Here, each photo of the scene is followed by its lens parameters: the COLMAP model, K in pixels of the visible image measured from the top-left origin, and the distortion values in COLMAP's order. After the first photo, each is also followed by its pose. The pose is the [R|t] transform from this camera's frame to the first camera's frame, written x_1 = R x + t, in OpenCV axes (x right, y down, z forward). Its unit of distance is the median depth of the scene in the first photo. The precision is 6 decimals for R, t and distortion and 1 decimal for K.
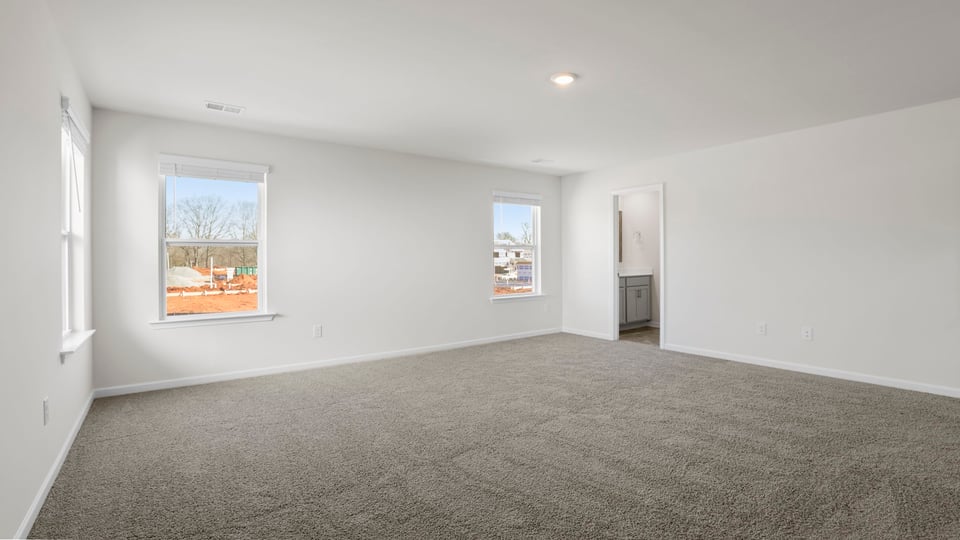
lens RADIAL K [[466.4, 0, 486.2], [0, 466.4, 271.7], [0, 0, 1]] dist [-0.045210, 0.000963]
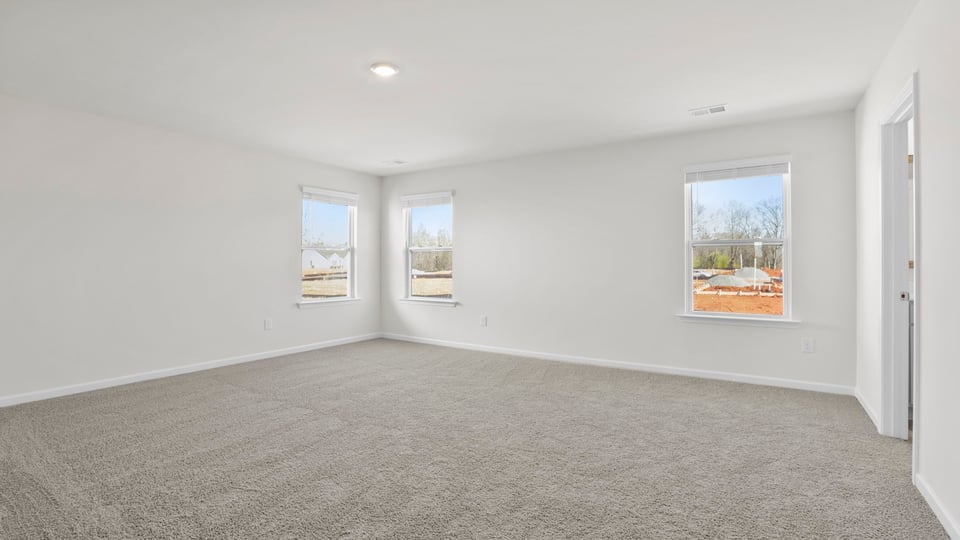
lens RADIAL K [[466.4, 0, 486.2], [0, 466.4, 271.7], [0, 0, 1]] dist [-0.045210, 0.000963]
pose [[0.297369, 0.024231, -0.954455, 0.605104], [-0.025657, 0.999520, 0.017382, -0.015289], [0.954418, 0.019319, 0.297848, 0.491925]]
